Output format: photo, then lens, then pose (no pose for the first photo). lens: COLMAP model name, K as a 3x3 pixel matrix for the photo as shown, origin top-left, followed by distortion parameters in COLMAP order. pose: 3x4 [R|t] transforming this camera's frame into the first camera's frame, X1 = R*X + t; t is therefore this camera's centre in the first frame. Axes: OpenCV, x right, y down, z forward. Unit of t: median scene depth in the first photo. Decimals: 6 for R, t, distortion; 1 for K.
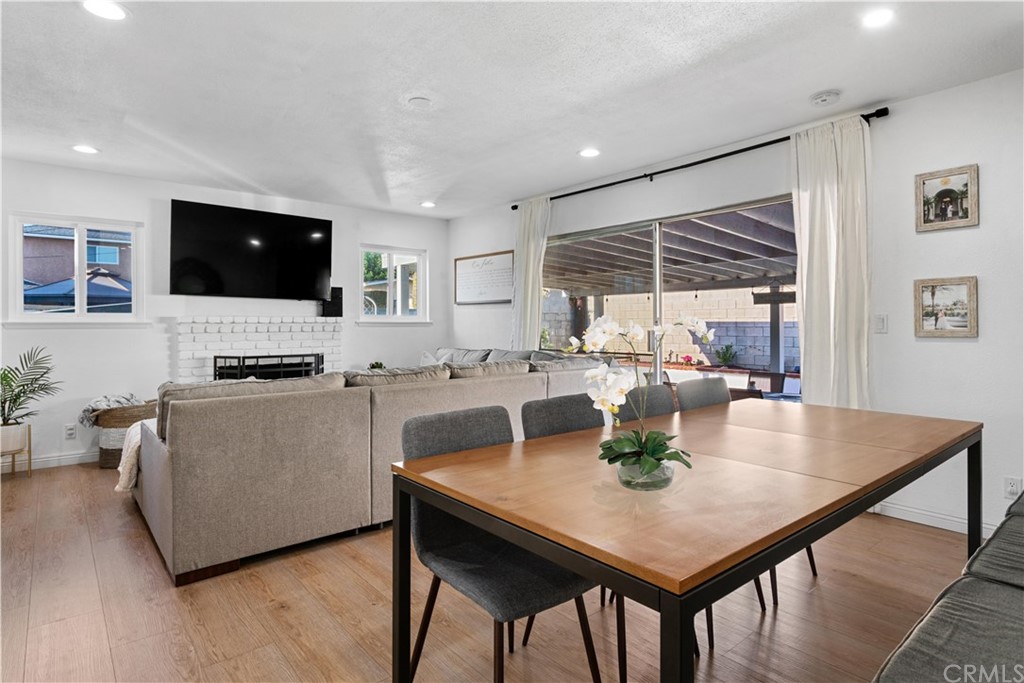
lens RADIAL K [[547.0, 0, 510.3], [0, 547.0, 317.4], [0, 0, 1]] dist [-0.016305, -0.000243]
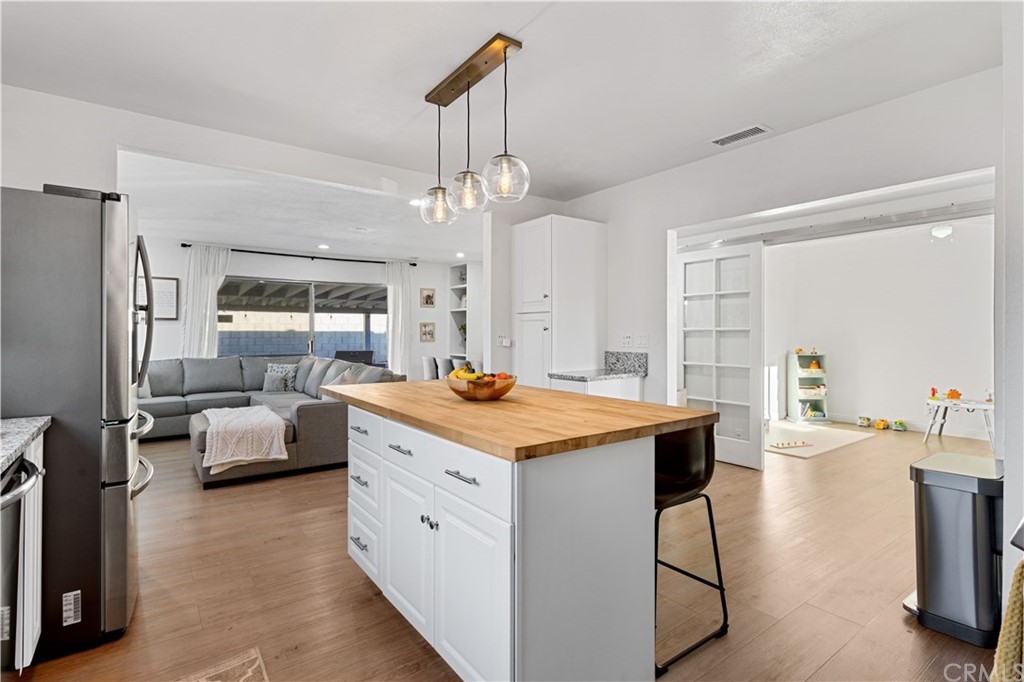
lens RADIAL K [[478.9, 0, 509.4], [0, 478.9, 333.8], [0, 0, 1]] dist [0.001518, 0.000517]
pose [[0.066366, 0.002256, 0.997793, -1.899457], [-0.011036, 0.999938, -0.001526, -0.008024], [-0.997734, -0.010910, 0.066386, 0.323922]]
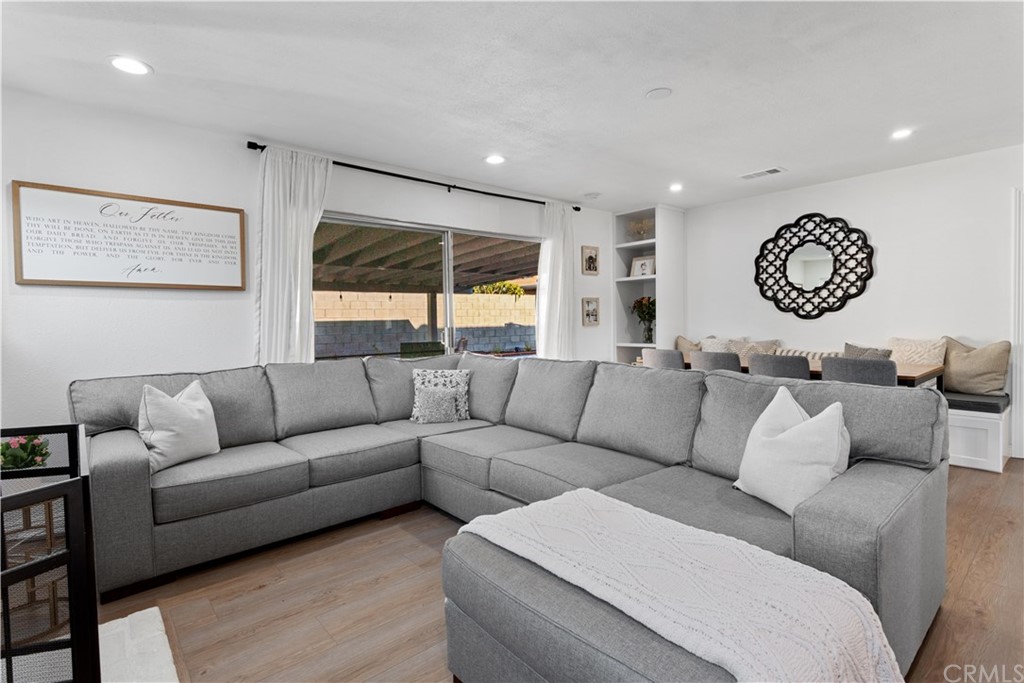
lens RADIAL K [[478.9, 0, 512.2], [0, 478.9, 333.8], [0, 0, 1]] dist [0.001518, 0.000517]
pose [[0.003456, -0.023899, 0.999708, -1.035164], [0.006197, 0.999696, 0.023877, 0.020615], [-0.999975, 0.006113, 0.003603, 1.257075]]
